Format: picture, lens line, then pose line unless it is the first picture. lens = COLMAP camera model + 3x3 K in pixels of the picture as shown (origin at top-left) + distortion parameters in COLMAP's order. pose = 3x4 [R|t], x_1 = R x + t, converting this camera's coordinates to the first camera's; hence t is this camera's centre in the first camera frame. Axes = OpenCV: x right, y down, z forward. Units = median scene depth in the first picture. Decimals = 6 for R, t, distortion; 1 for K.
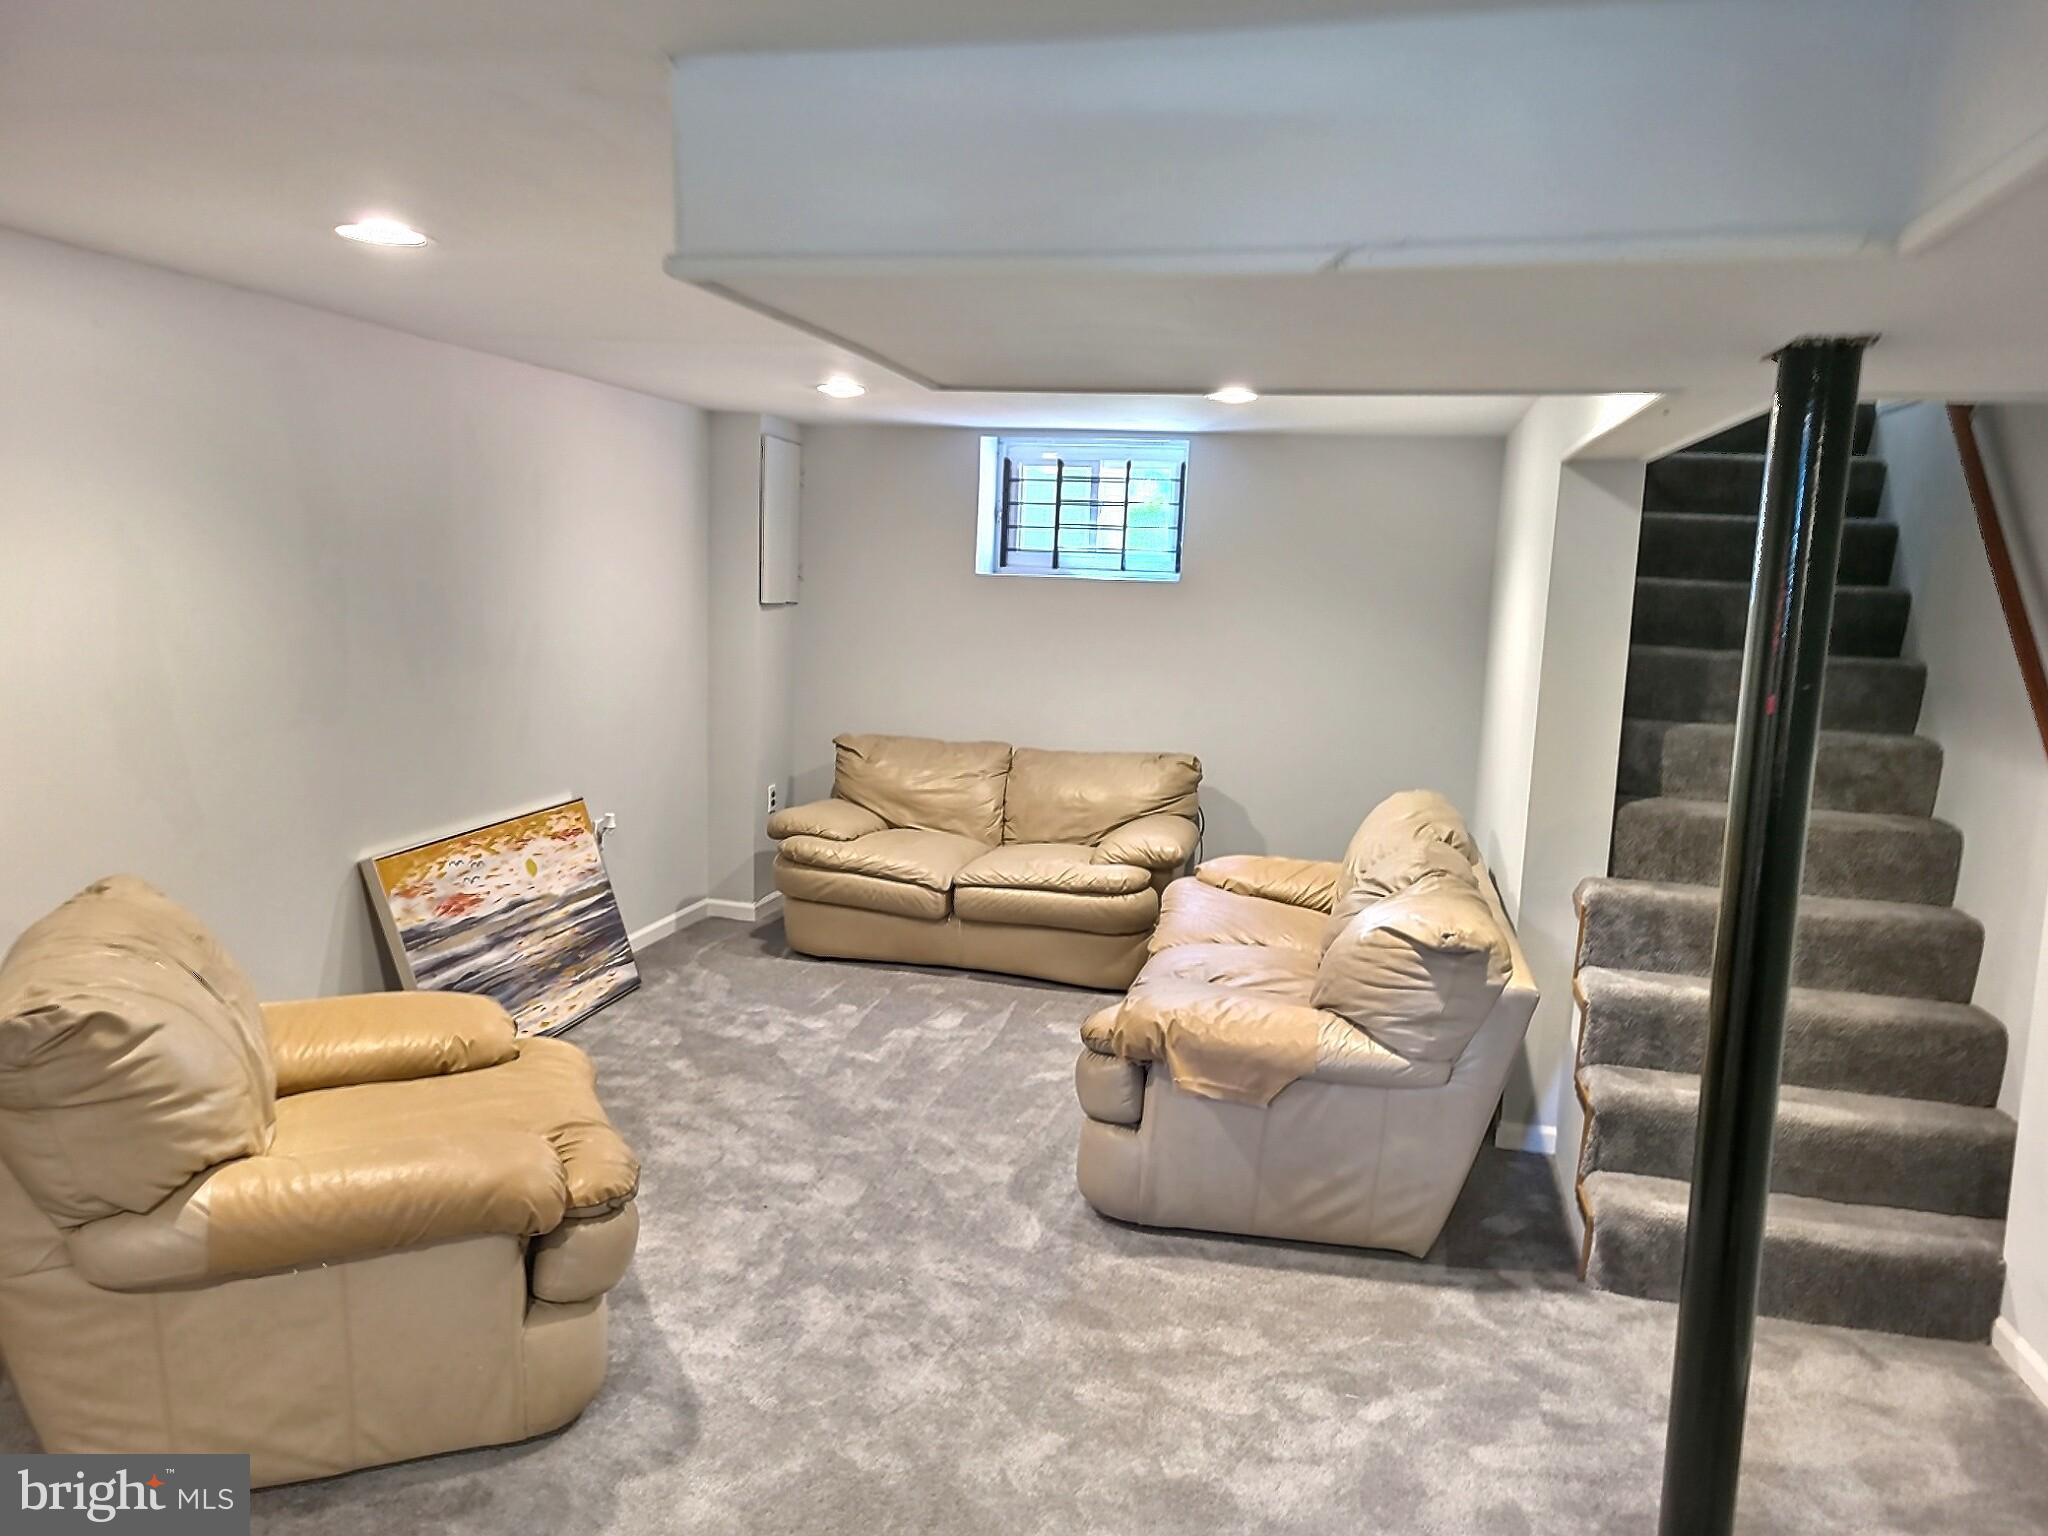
lens RADIAL K [[1537.1, 0, 991.7], [0, 1537.1, 803.9], [0, 0, 1]] dist [0.058936, -0.027869]
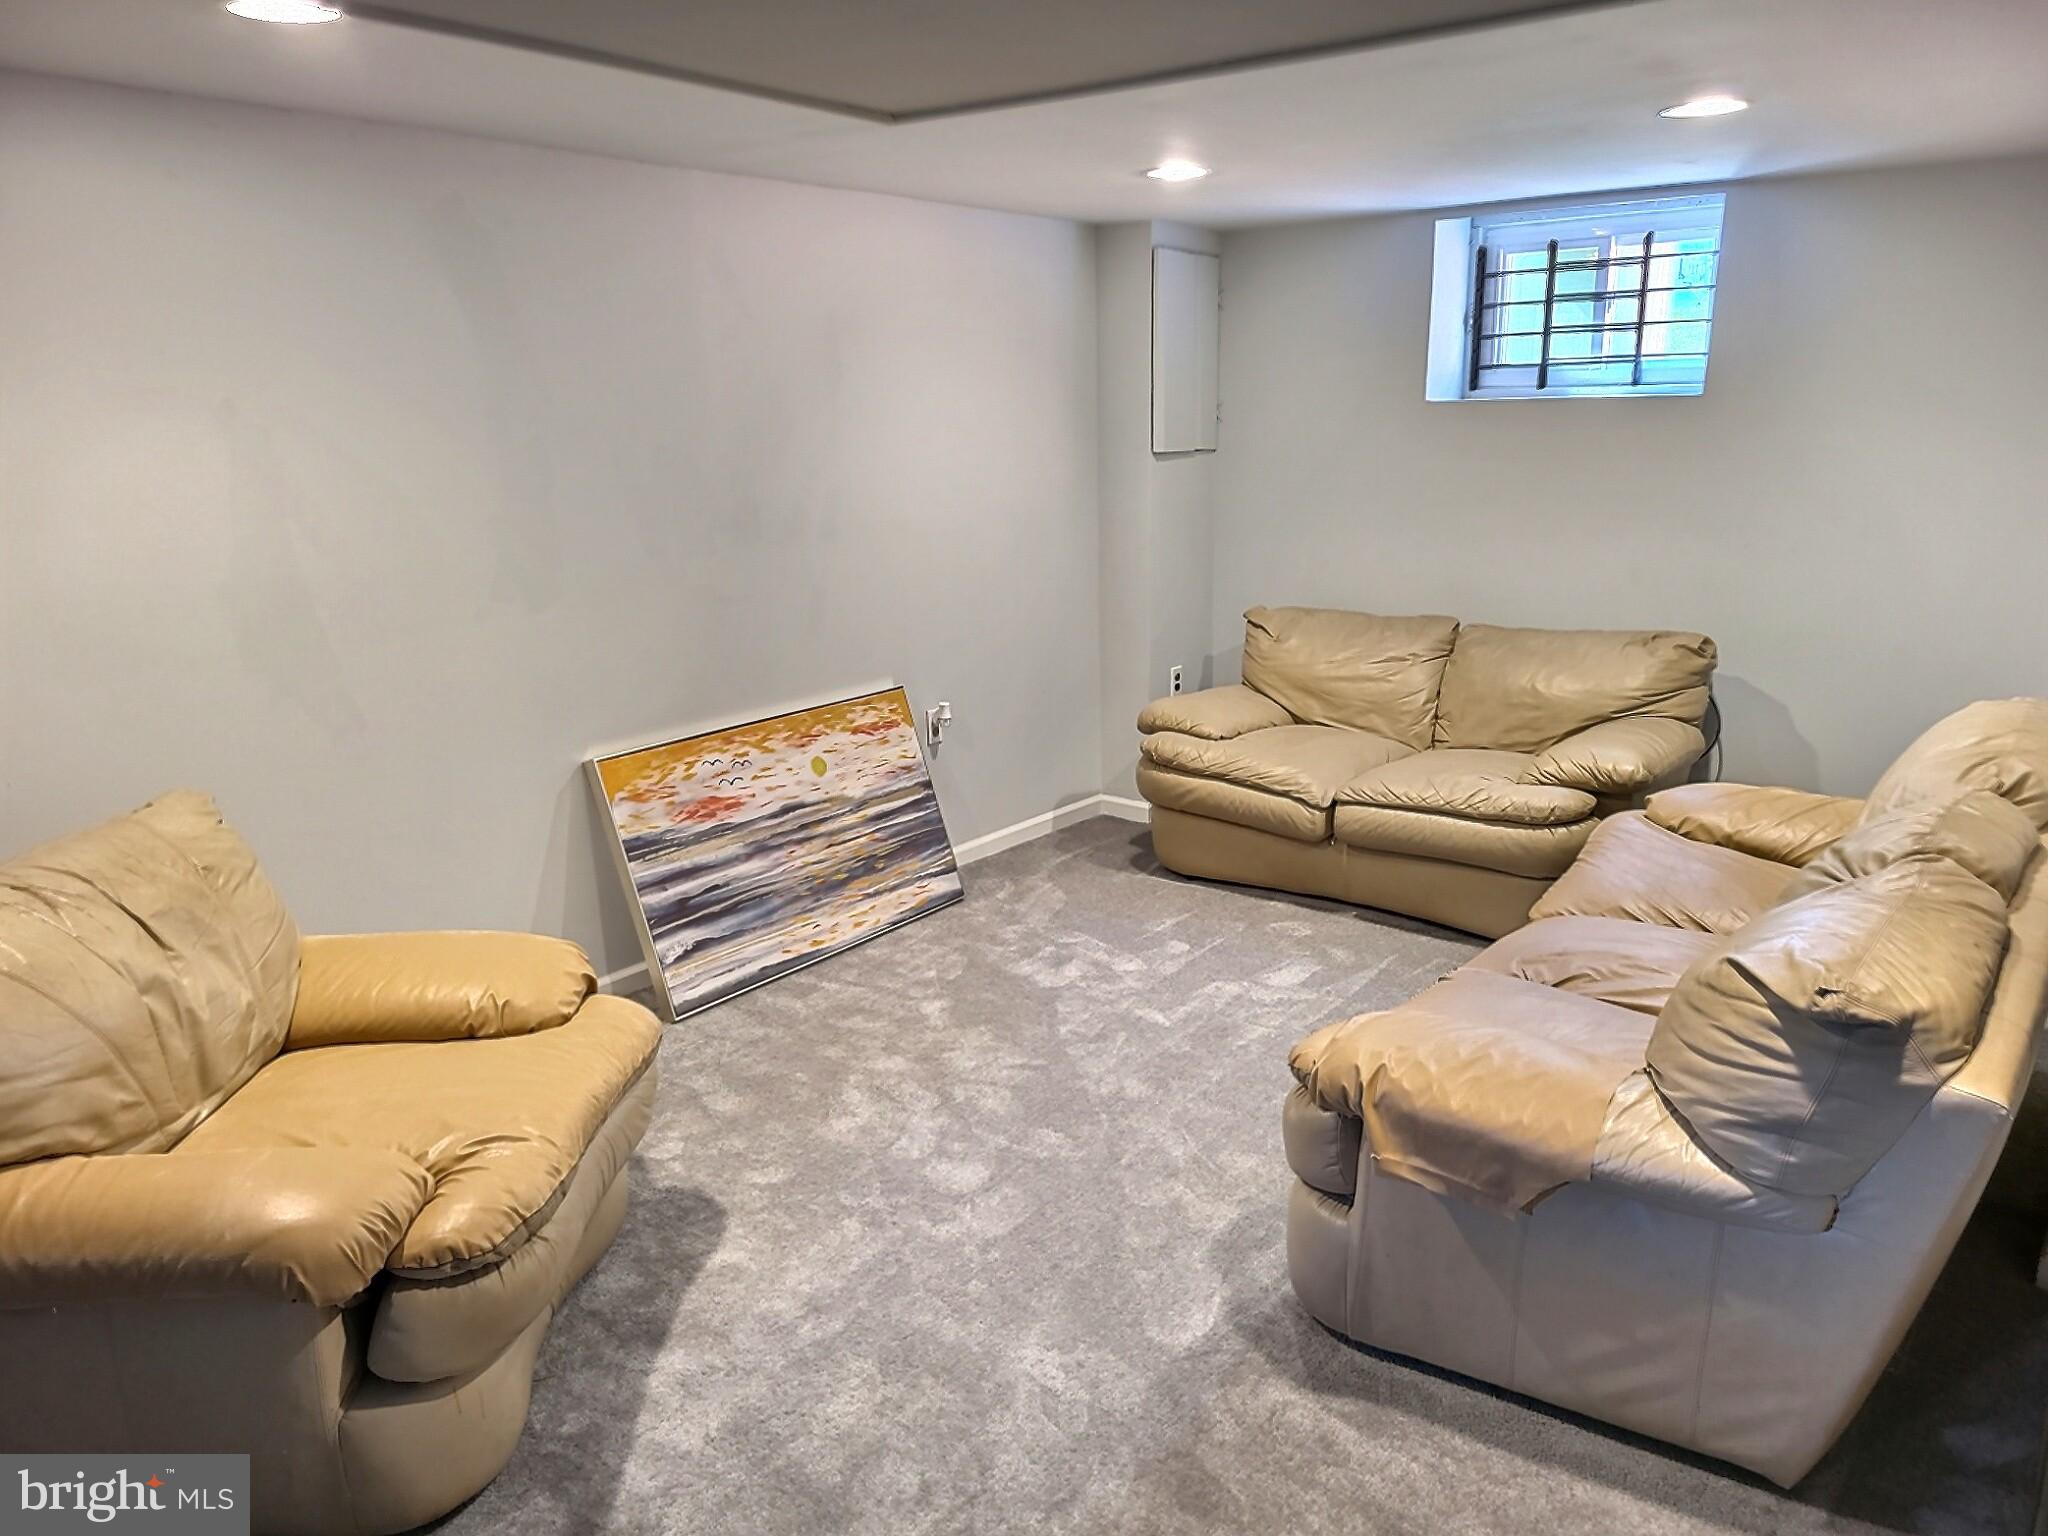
lens RADIAL K [[1537.1, 0, 1014.3], [0, 1537.1, 785.0], [0, 0, 1]] dist [0.058936, -0.027869]
pose [[0.913466, 0.044881, -0.404433, 0.168281], [-0.010338, 0.996138, 0.087194, -0.027187], [0.406785, -0.075468, 0.910402, 0.233627]]
